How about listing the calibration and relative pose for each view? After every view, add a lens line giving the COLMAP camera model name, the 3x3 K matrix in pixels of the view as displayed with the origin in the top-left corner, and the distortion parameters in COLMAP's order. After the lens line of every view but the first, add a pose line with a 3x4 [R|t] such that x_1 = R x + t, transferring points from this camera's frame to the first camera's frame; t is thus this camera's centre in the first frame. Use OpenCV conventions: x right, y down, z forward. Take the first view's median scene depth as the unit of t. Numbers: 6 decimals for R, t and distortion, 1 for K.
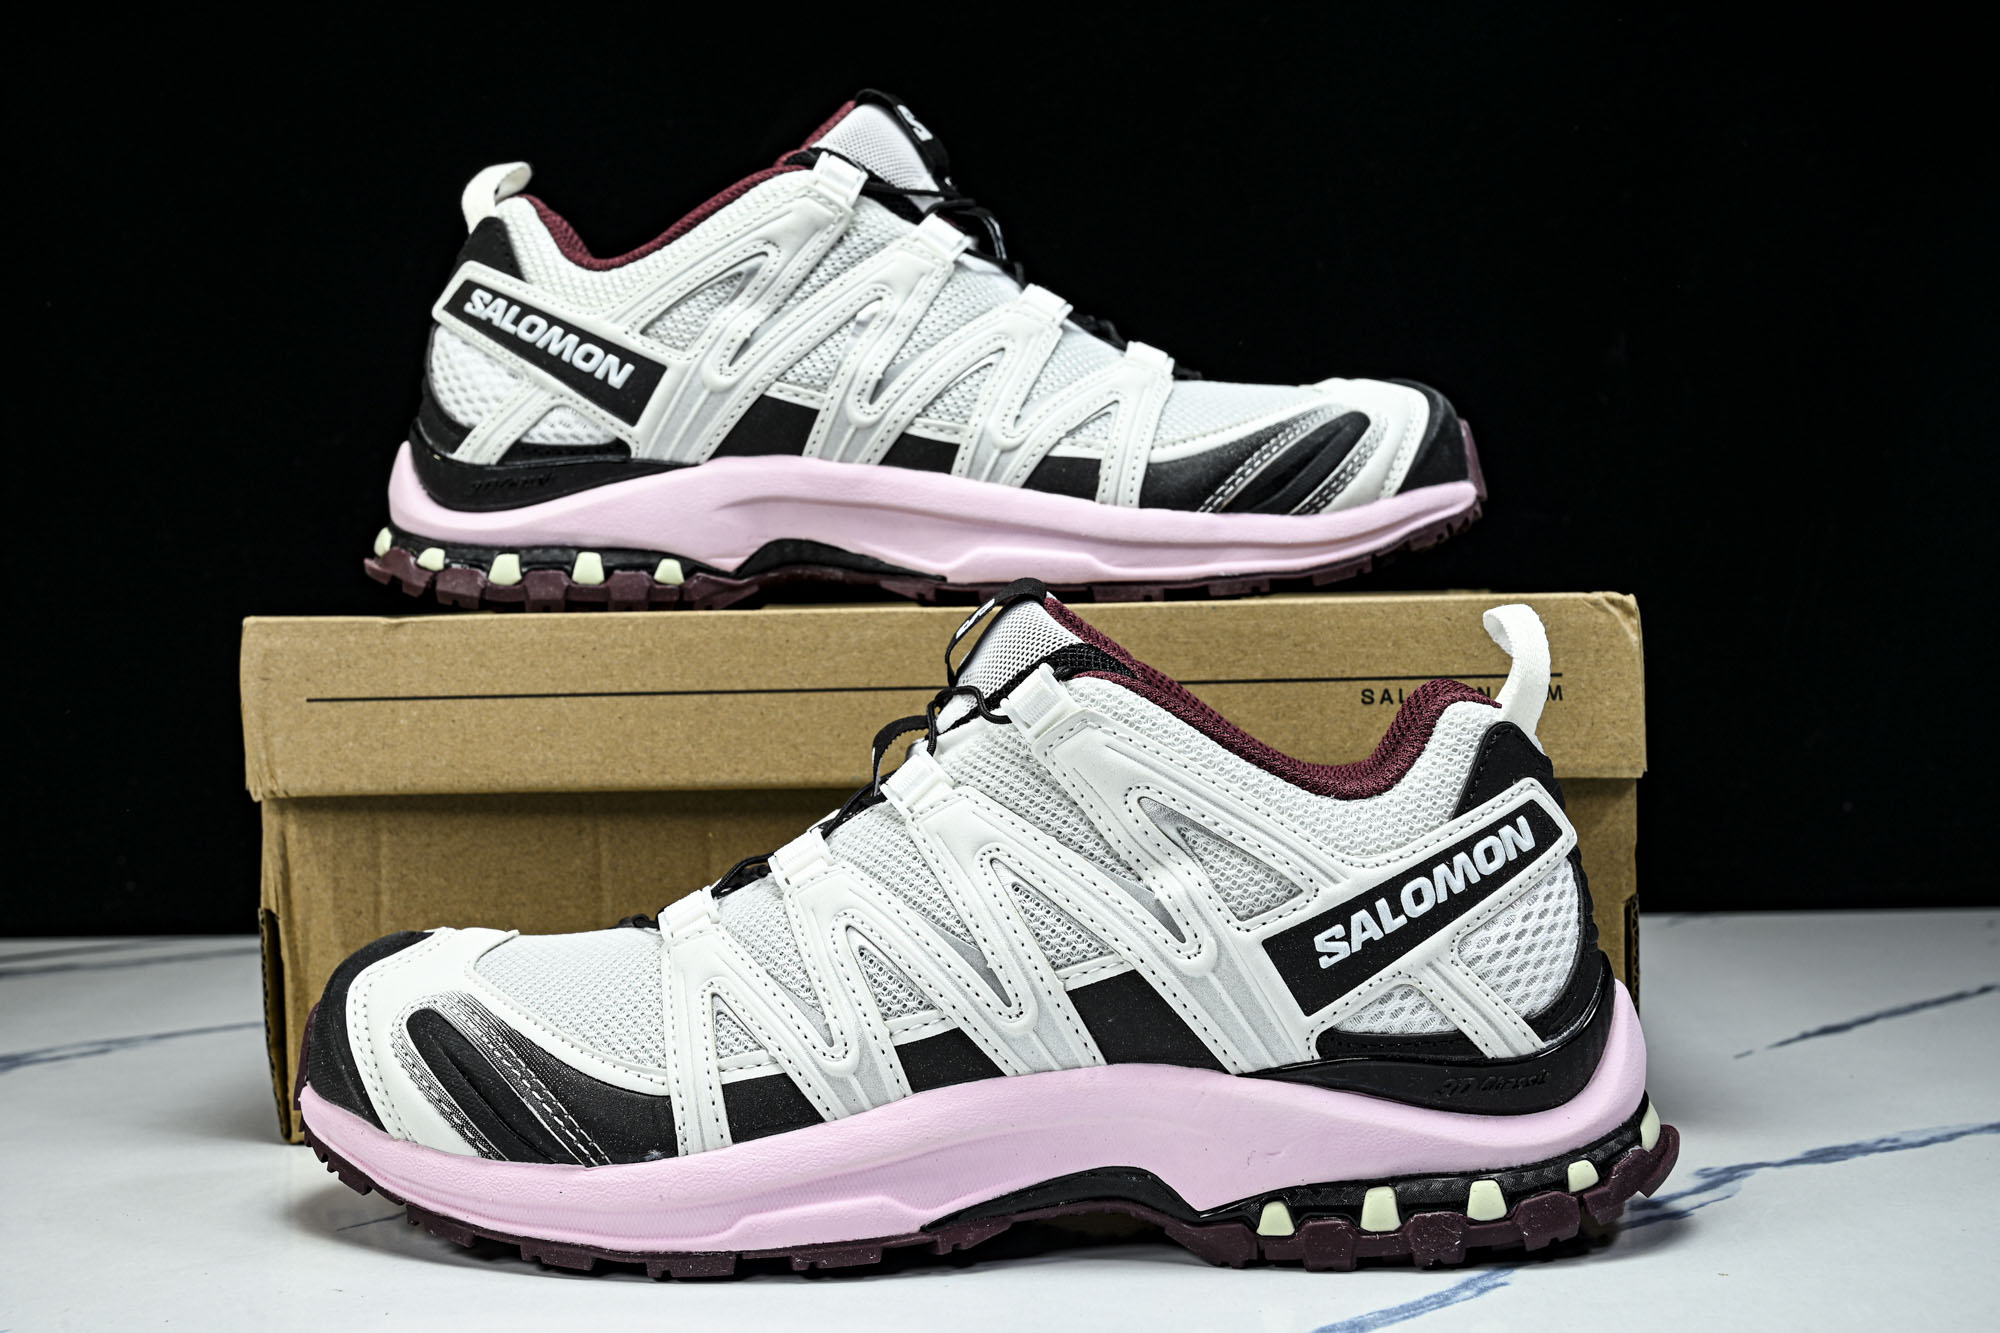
lens RADIAL K [[2422.6, 0, 997.8], [0, 2422.6, 675.5], [0, 0, 1]] dist [0.019394, 0.000000]
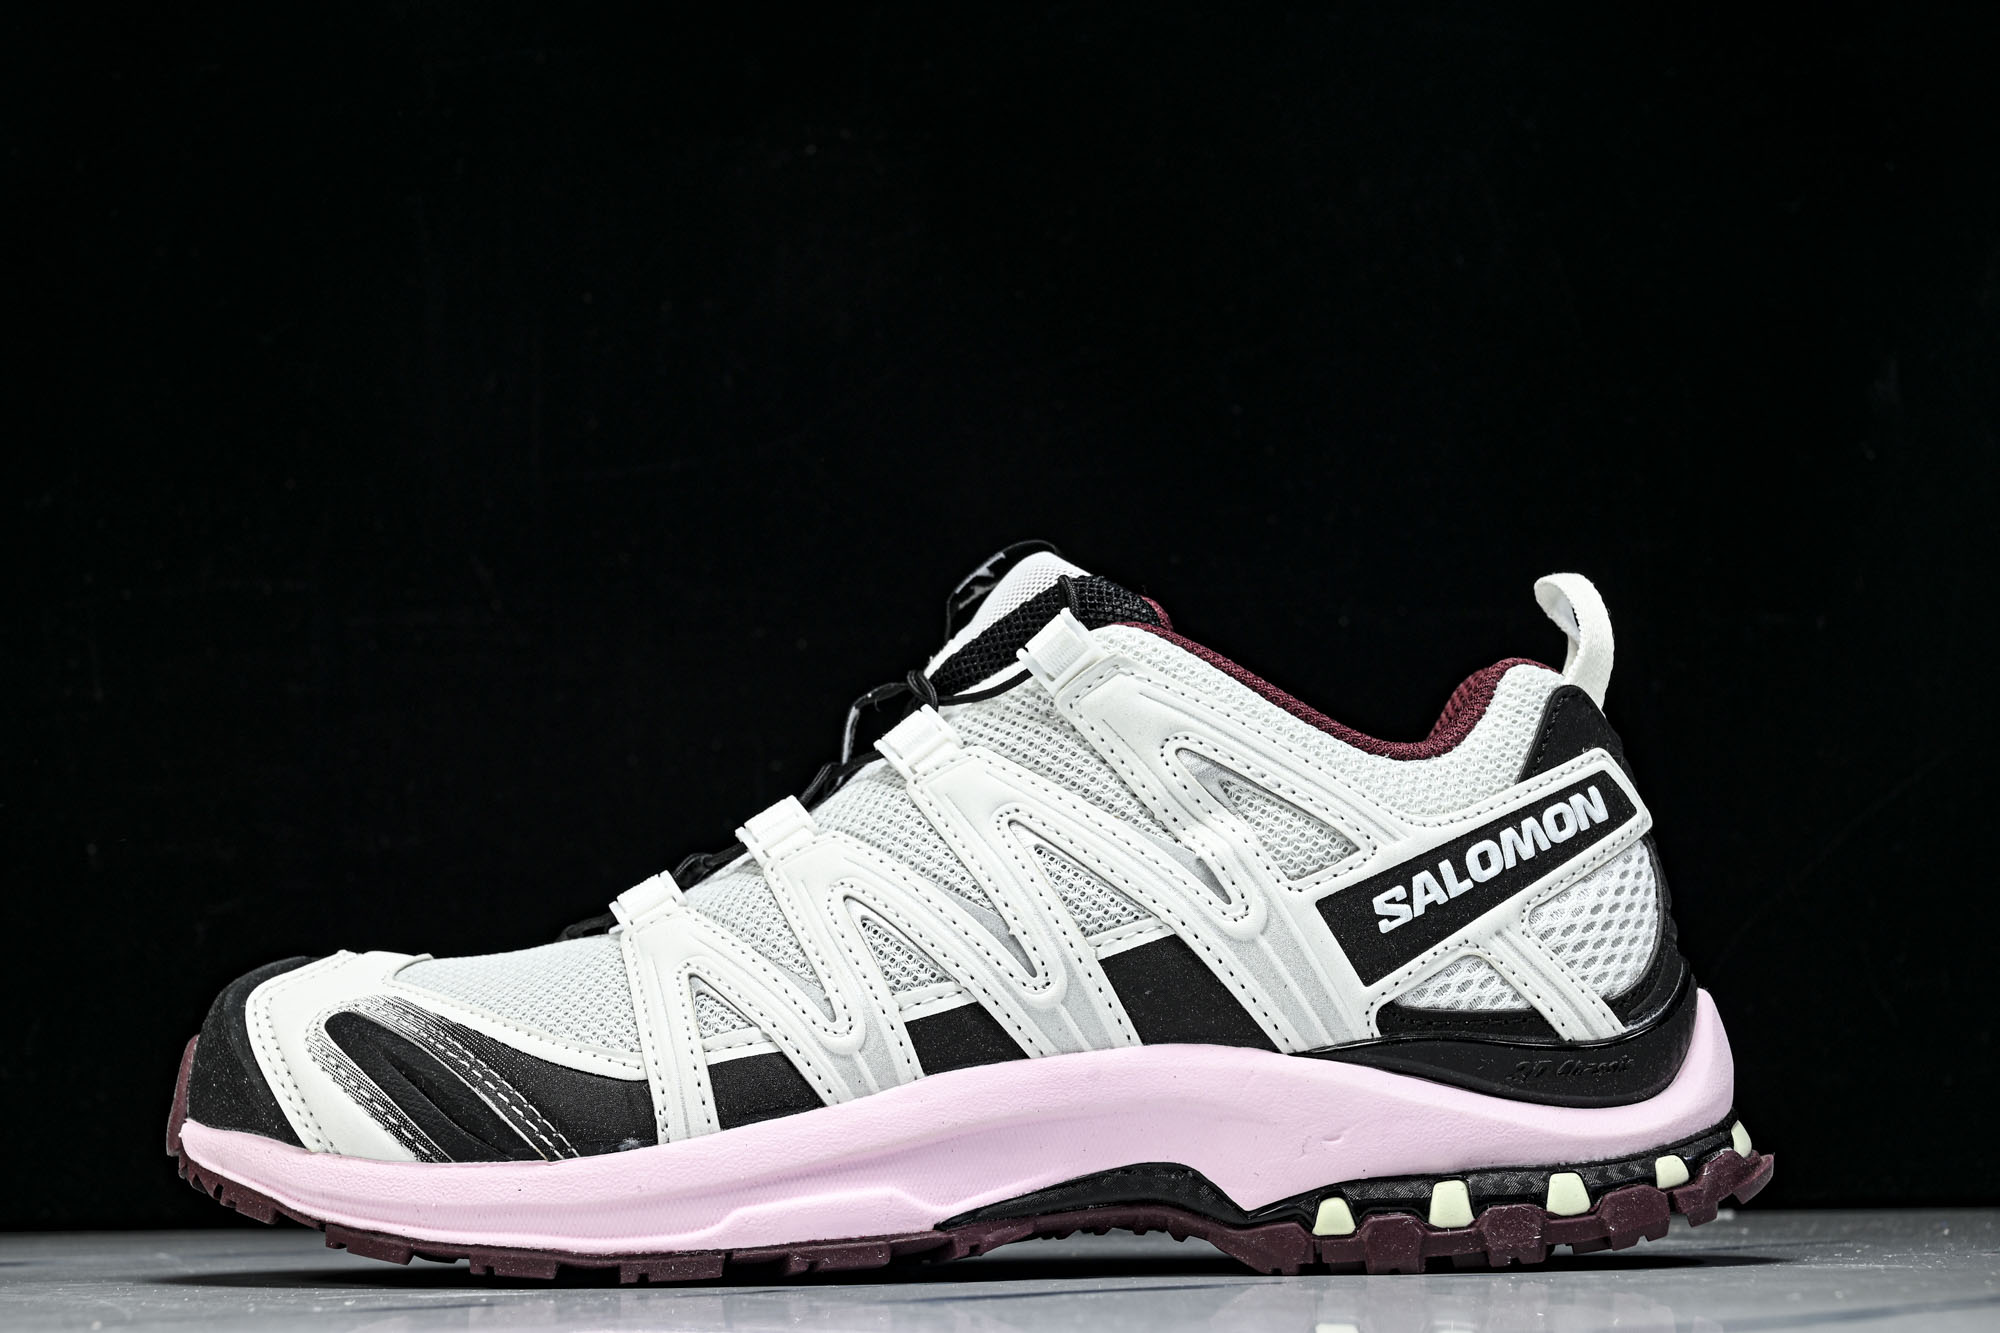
lens RADIAL K [[3419.9, 0, 998.3], [0, 3419.9, 697.8], [0, 0, 1]] dist [0.029452, 0.000000]
pose [[0.997004, 0.014705, 0.075943, -0.105111], [-0.002926, 0.988231, -0.152943, 0.226834], [-0.077298, 0.152262, 0.985313, -0.252073]]
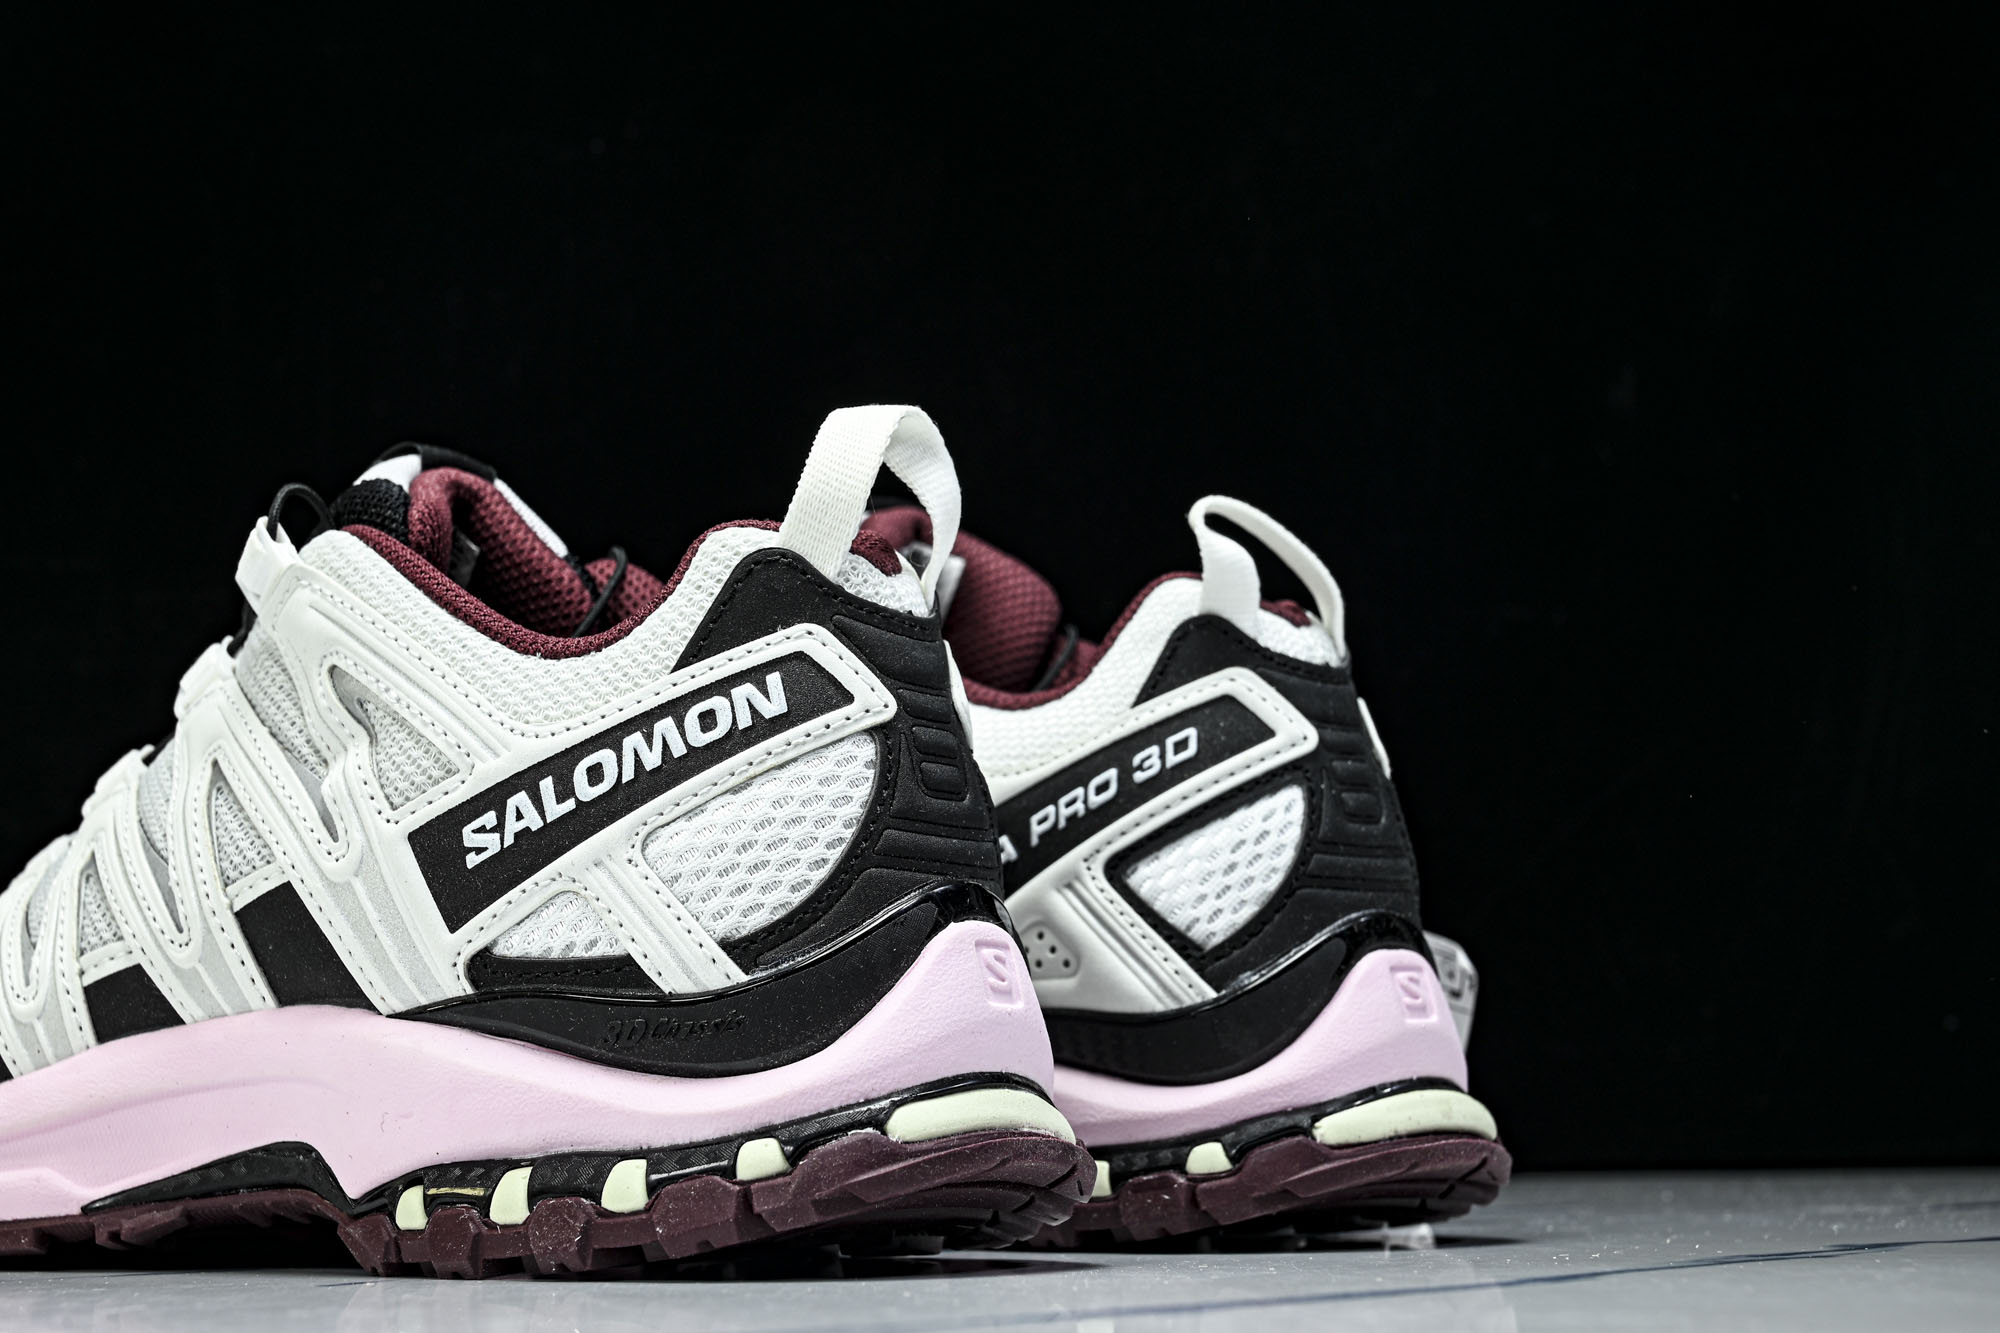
lens RADIAL K [[3307.6, 0, 992.1], [0, 3307.6, 681.9], [0, 0, 1]] dist [0.025393, 0.000000]
pose [[0.845168, -0.059484, -0.531180, 0.809219], [-0.021585, 0.989179, -0.145117, 0.206429], [0.534065, 0.134114, 0.834739, 0.222101]]
